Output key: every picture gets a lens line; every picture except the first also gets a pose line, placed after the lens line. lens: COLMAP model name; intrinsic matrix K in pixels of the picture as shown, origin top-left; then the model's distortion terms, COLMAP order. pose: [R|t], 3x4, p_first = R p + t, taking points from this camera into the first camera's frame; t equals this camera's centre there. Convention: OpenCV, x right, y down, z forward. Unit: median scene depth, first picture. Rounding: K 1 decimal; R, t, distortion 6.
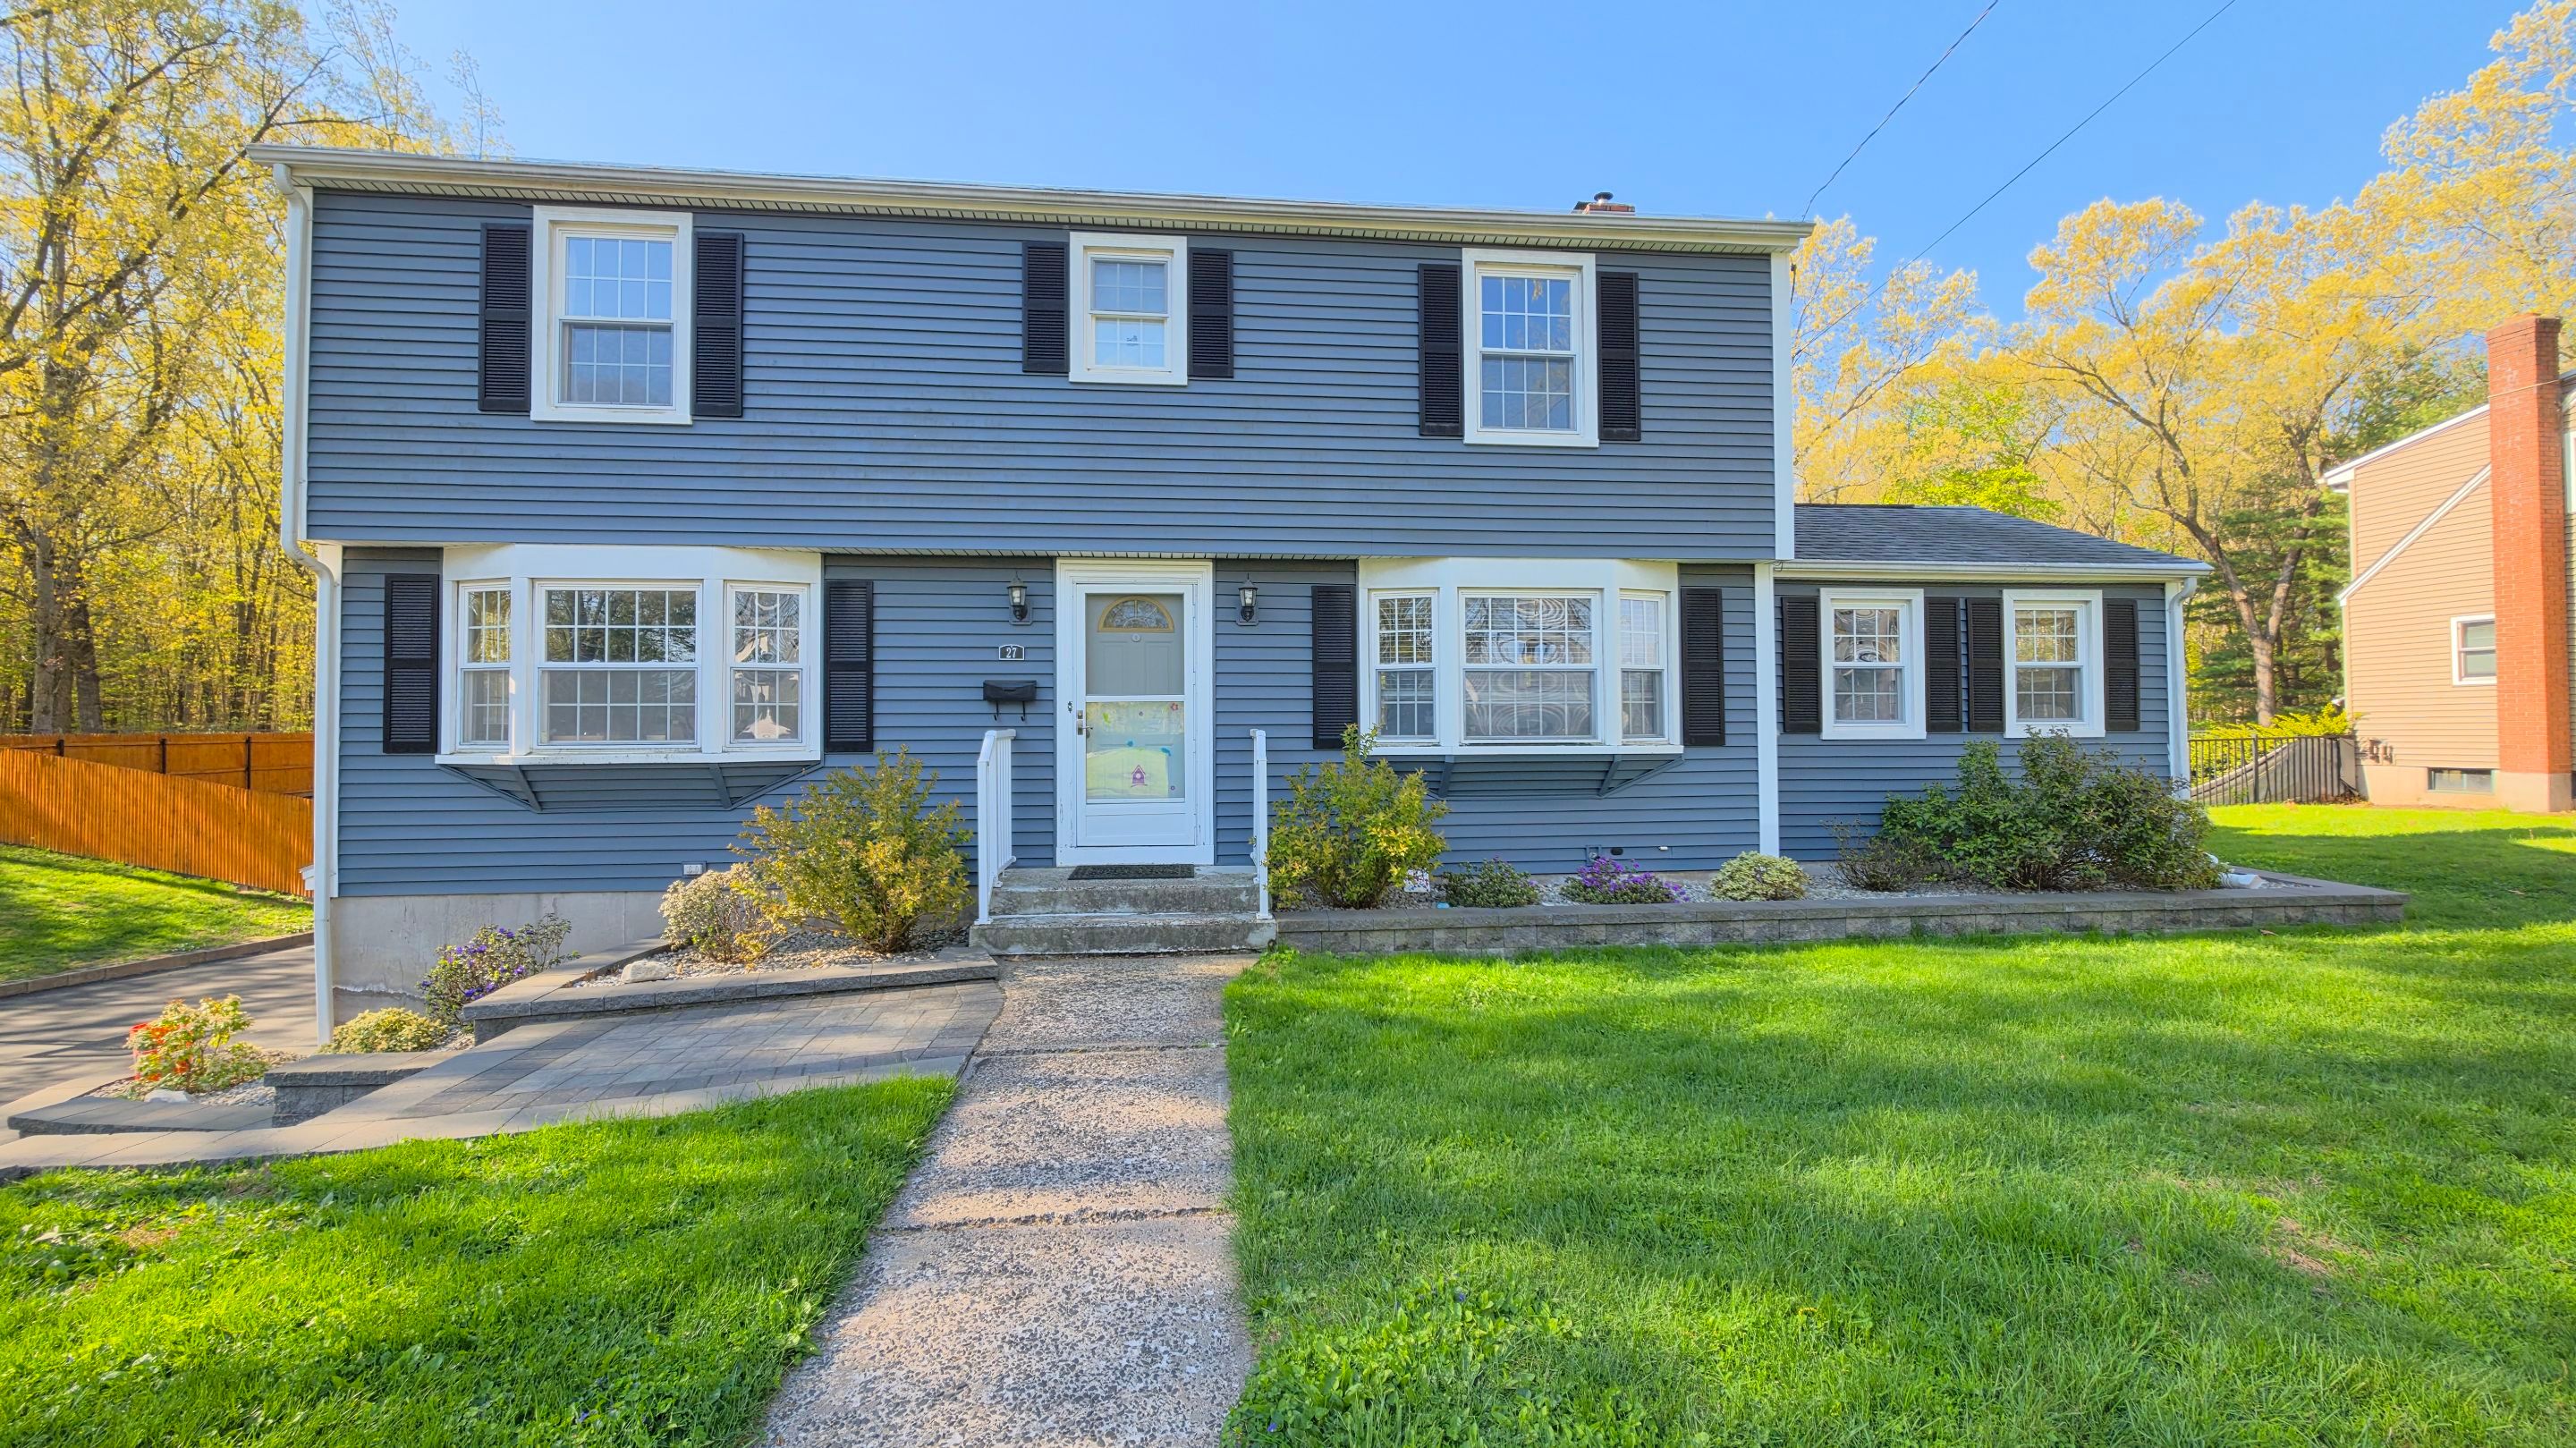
lens RADIAL K [[1274.5, 0, 1280.4], [0, 1274.5, 680.9], [0, 0, 1]] dist [-0.002035, -0.000280]
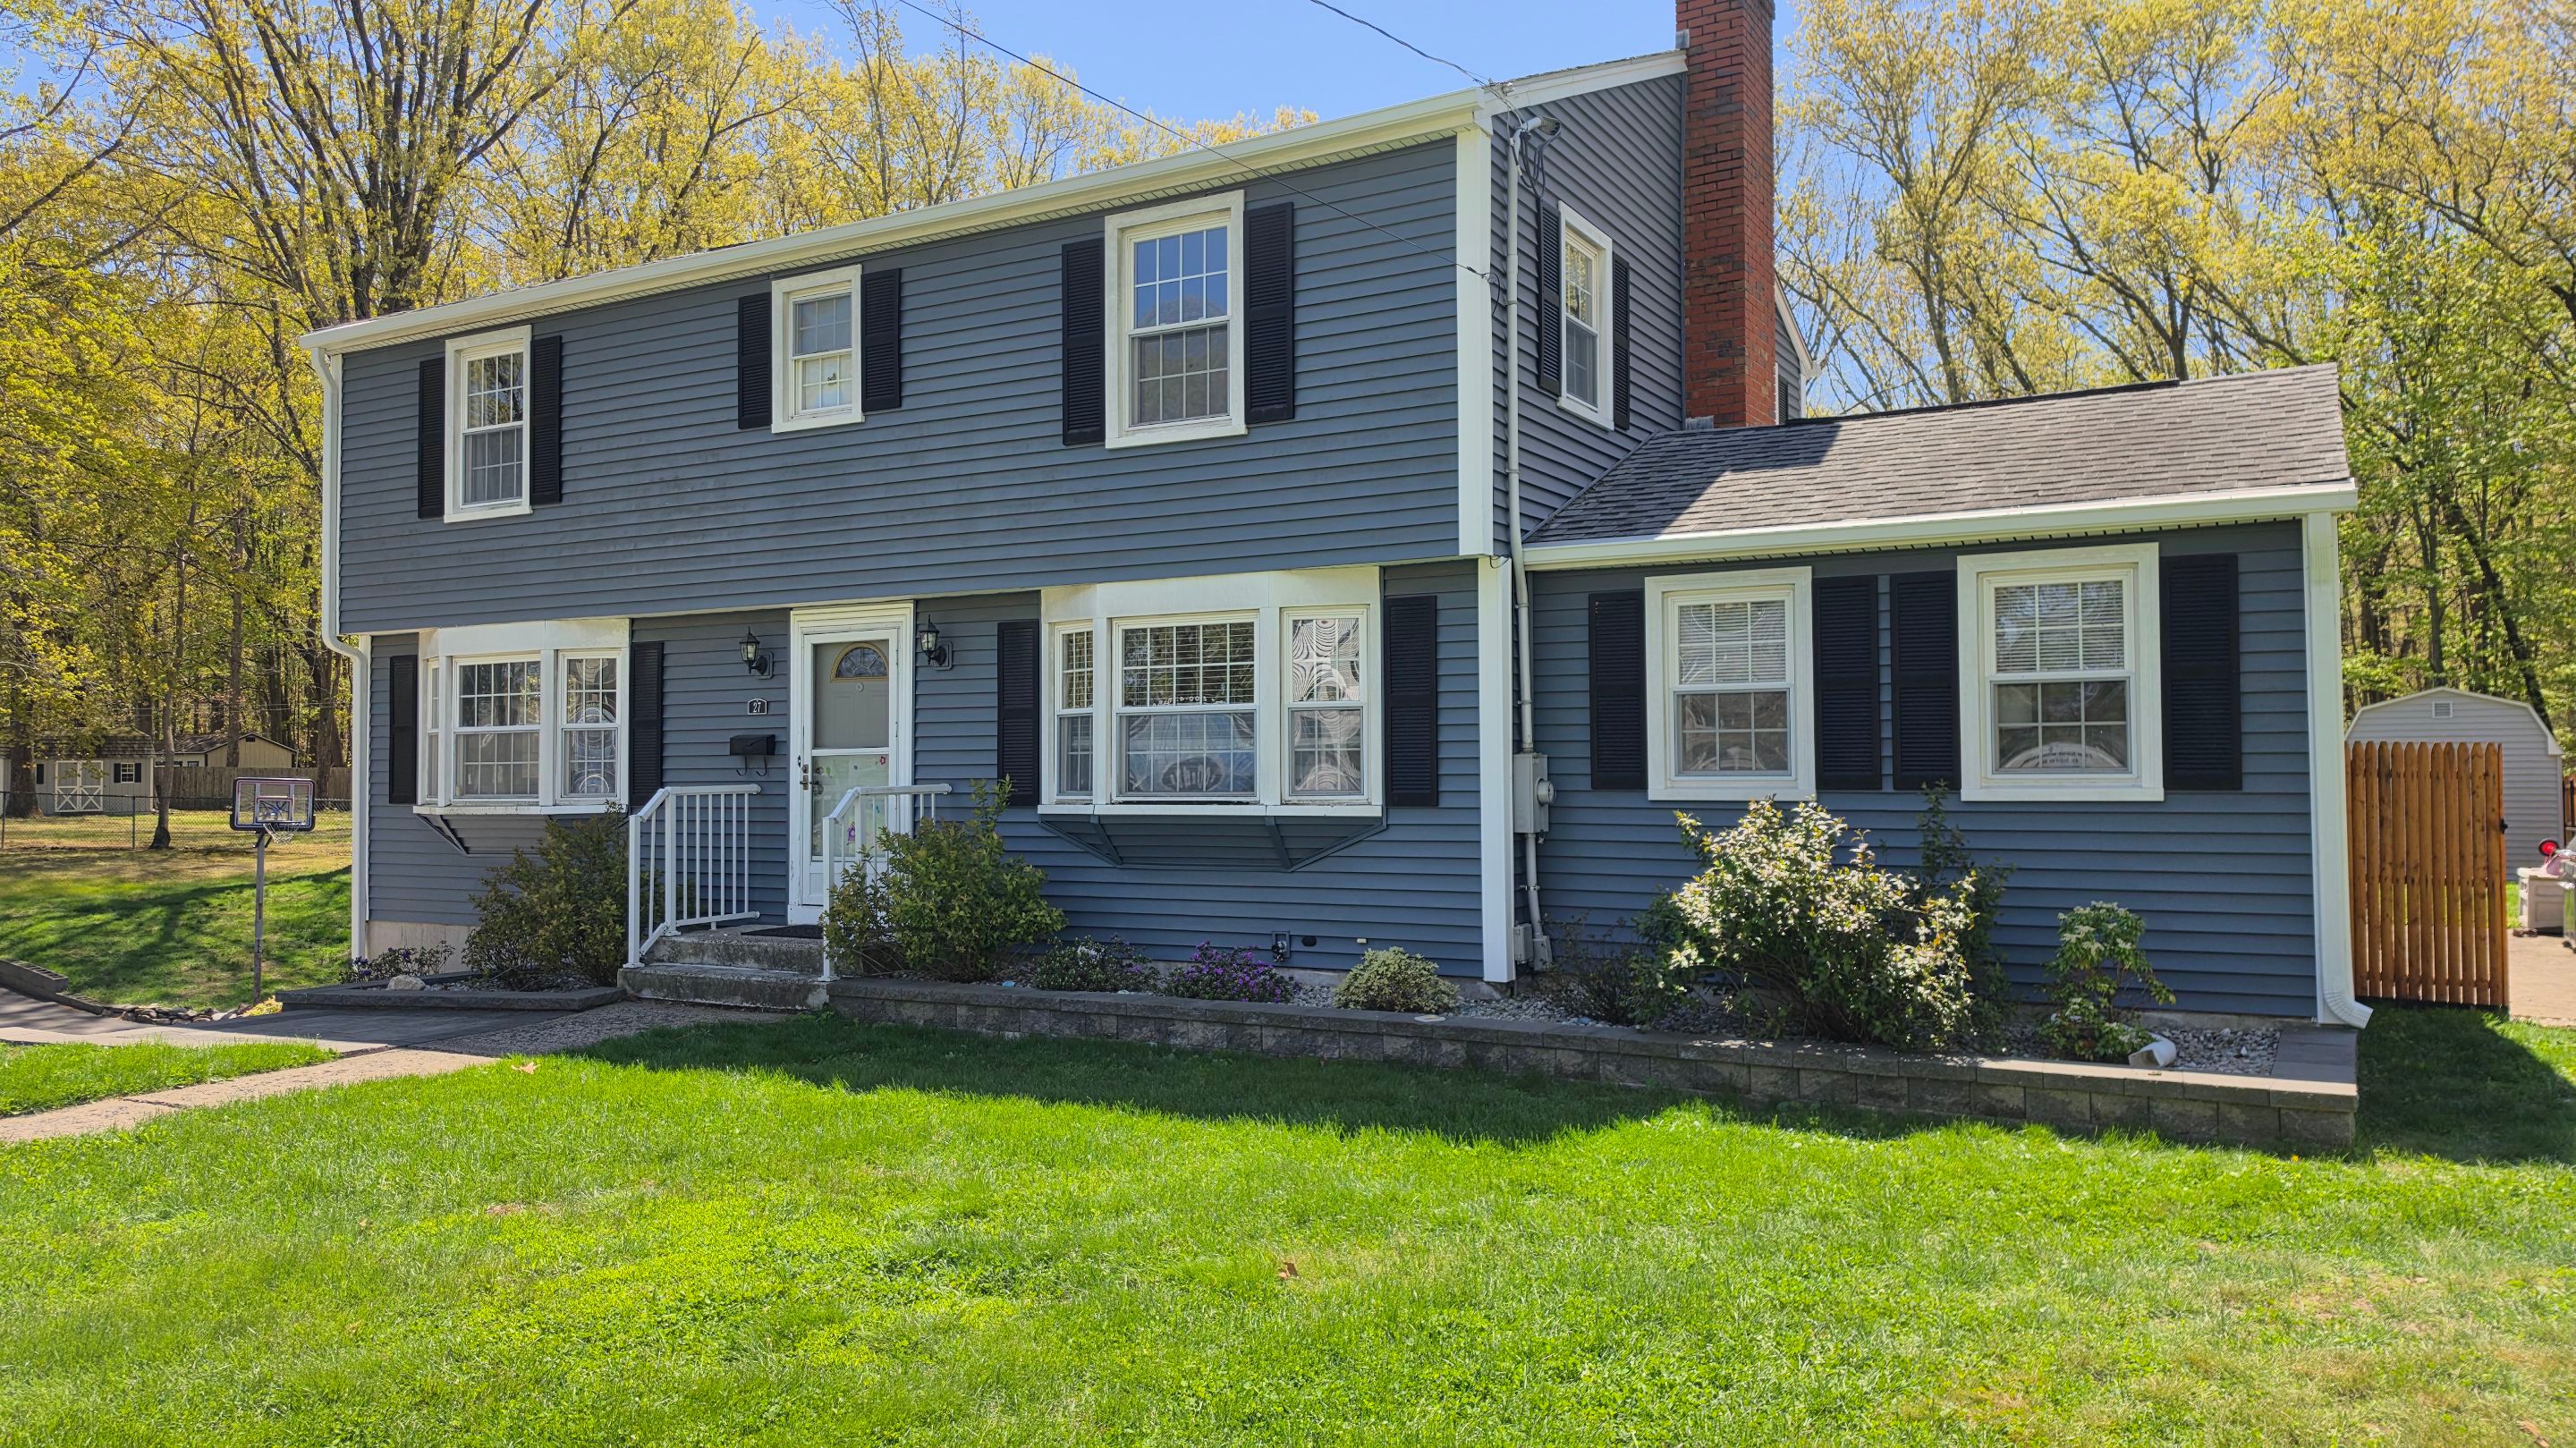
lens RADIAL K [[1762.6, 0, 1288.0], [0, 1762.6, 724.0], [0, 0, 1]] dist [0.104095, -0.129941]
pose [[0.801720, -0.019429, -0.597384, 0.948723], [0.023860, 0.999715, -0.000492, 0.001379], [0.597223, -0.013859, 0.801955, 0.121313]]
